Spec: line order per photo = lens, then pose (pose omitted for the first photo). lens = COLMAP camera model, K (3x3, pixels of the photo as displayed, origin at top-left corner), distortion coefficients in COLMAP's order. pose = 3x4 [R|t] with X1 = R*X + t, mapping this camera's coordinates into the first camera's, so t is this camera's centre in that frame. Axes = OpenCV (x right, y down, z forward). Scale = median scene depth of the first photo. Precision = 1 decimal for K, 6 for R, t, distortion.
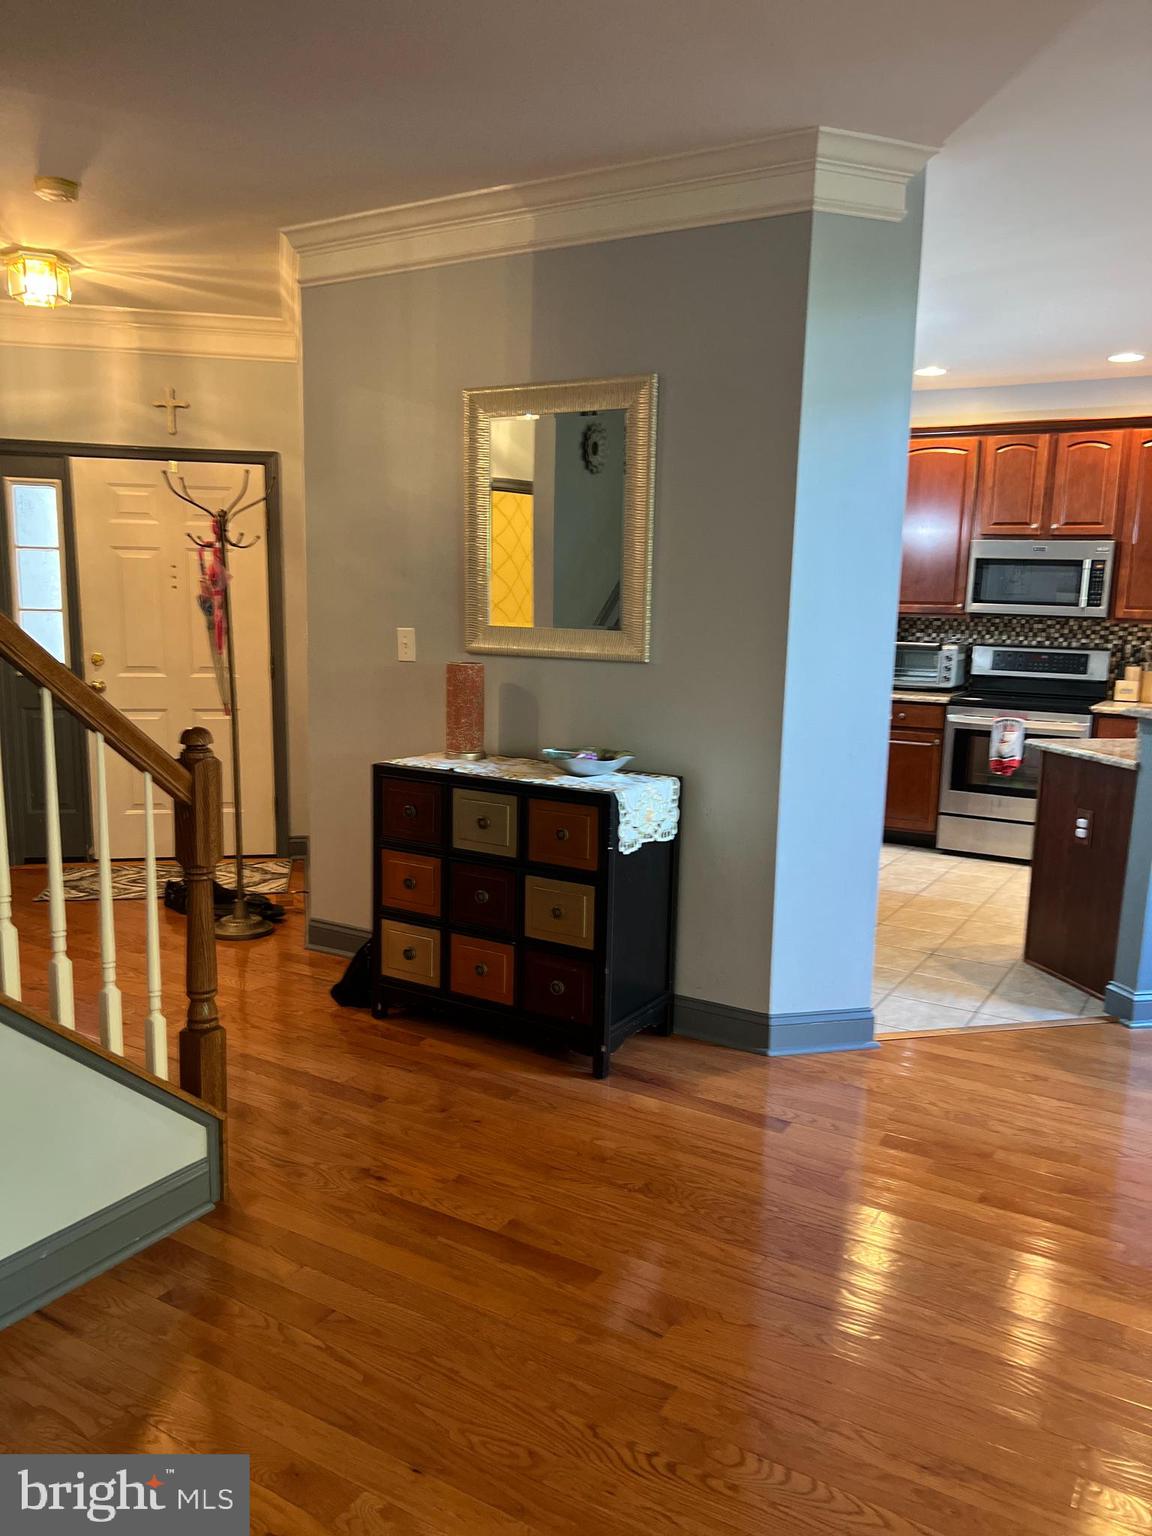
lens RADIAL K [[1169.8, 0, 580.7], [0, 1169.8, 780.6], [0, 0, 1]] dist [0.003994, -0.003390]
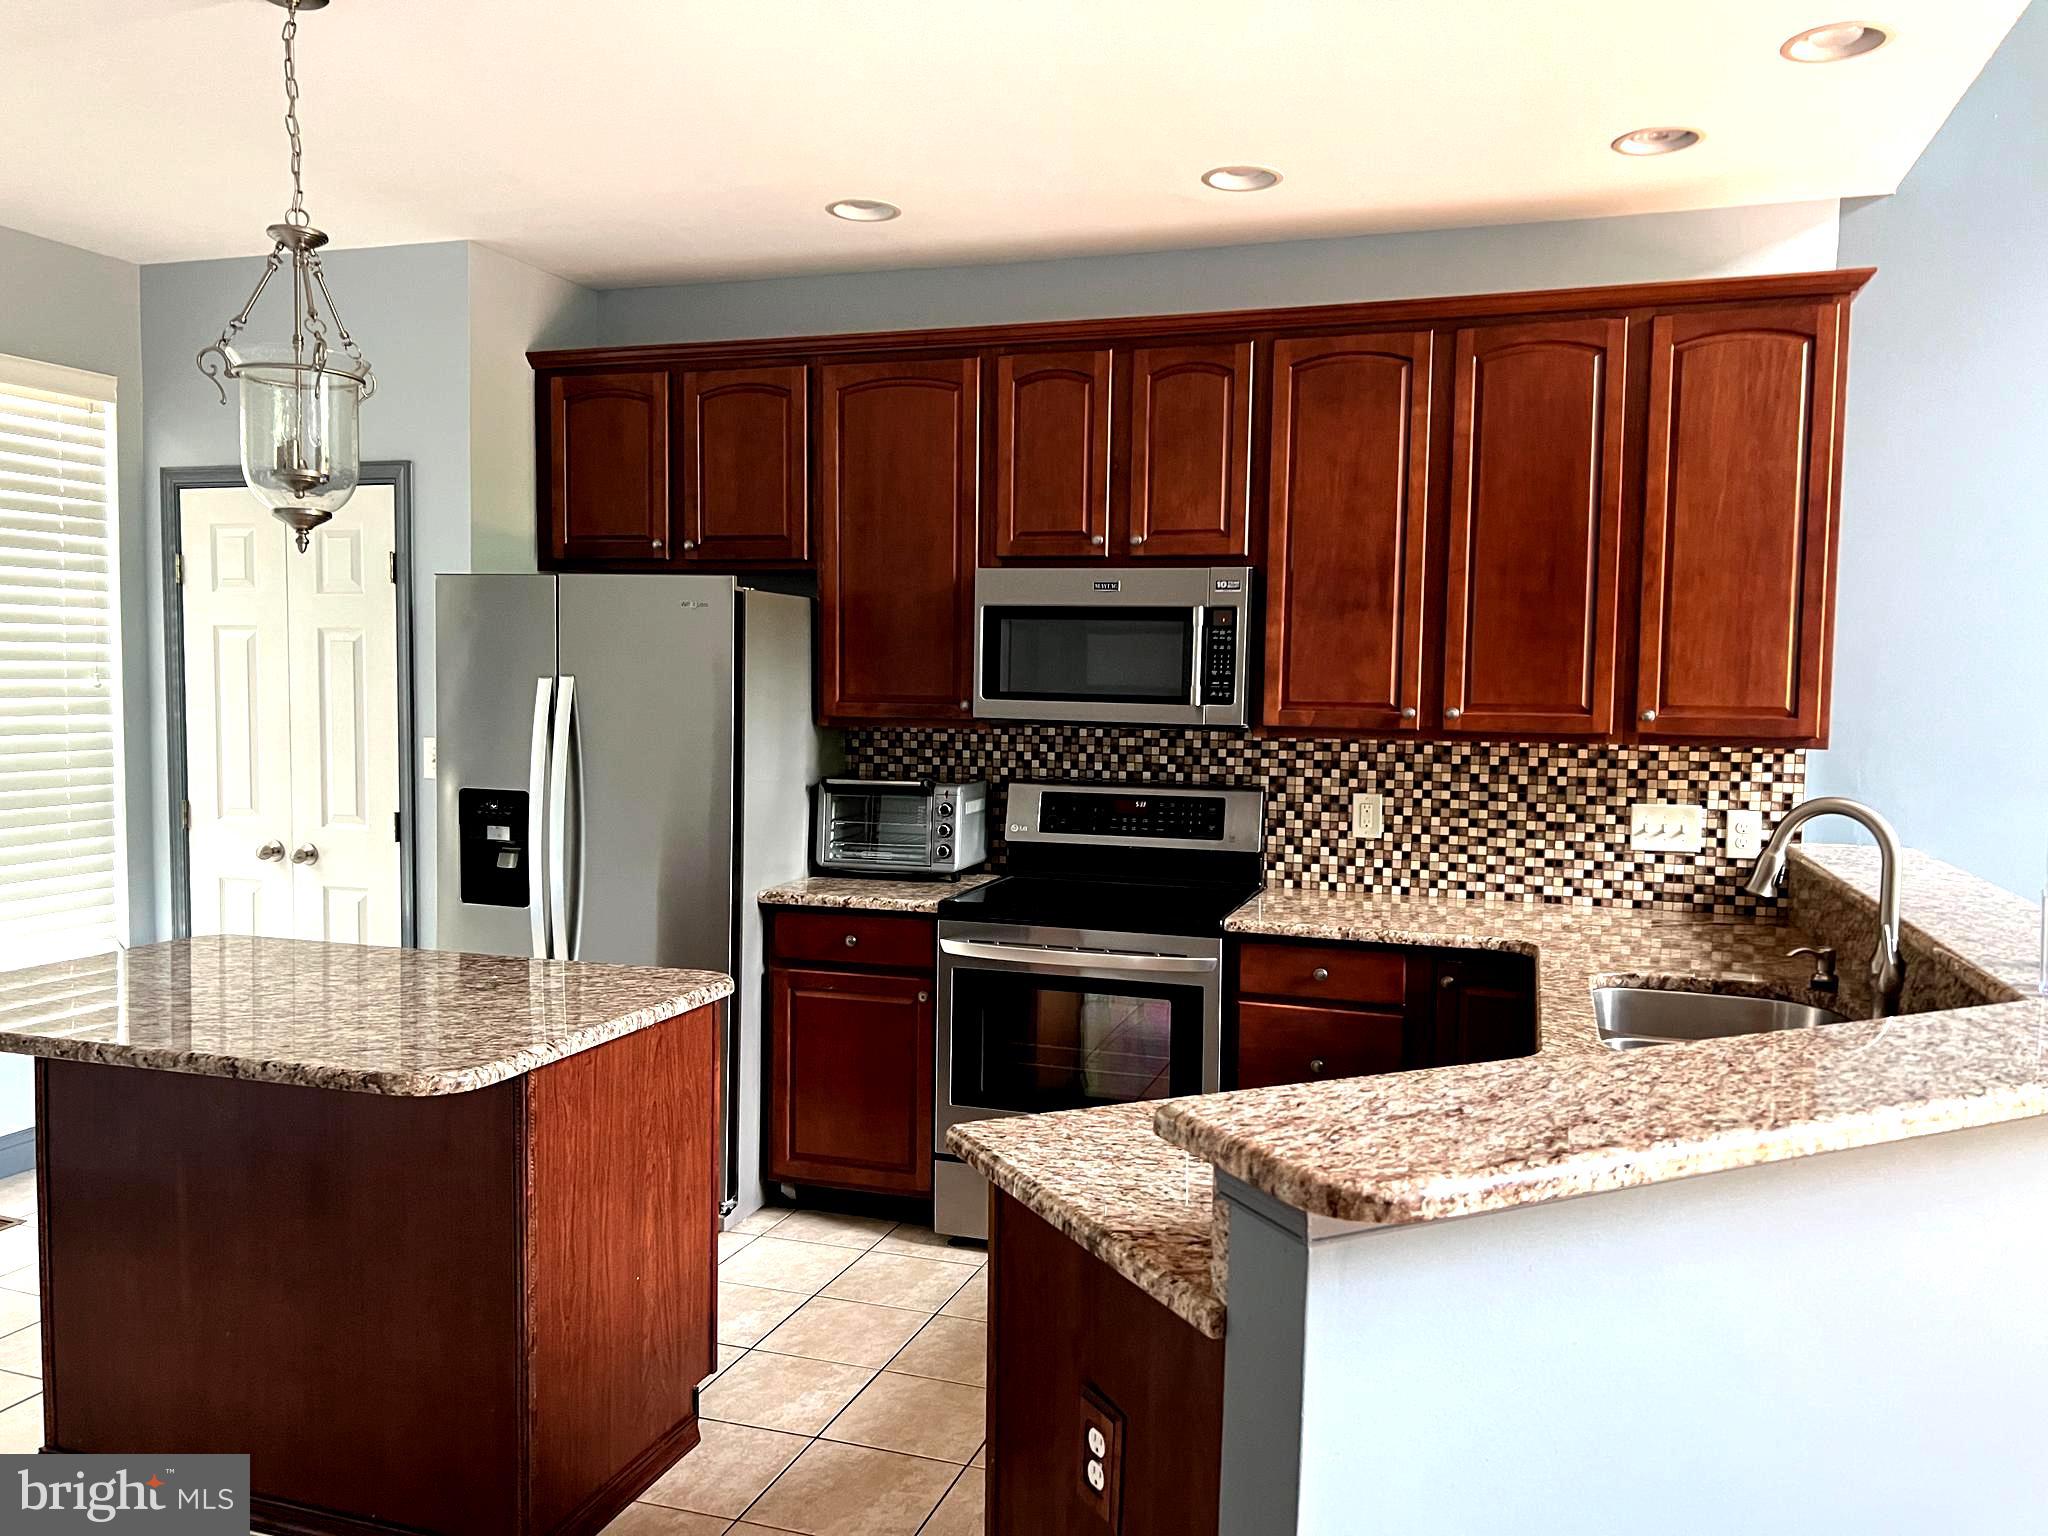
lens RADIAL K [[1559.8, 0, 1020.3], [0, 1559.8, 765.0], [0, 0, 1]] dist [0.003994, -0.003390]
pose [[0.976294, -0.026827, 0.214780, 0.210046], [0.046908, 0.994931, -0.088951, -0.067541], [-0.211305, 0.096917, 0.972603, 0.380738]]
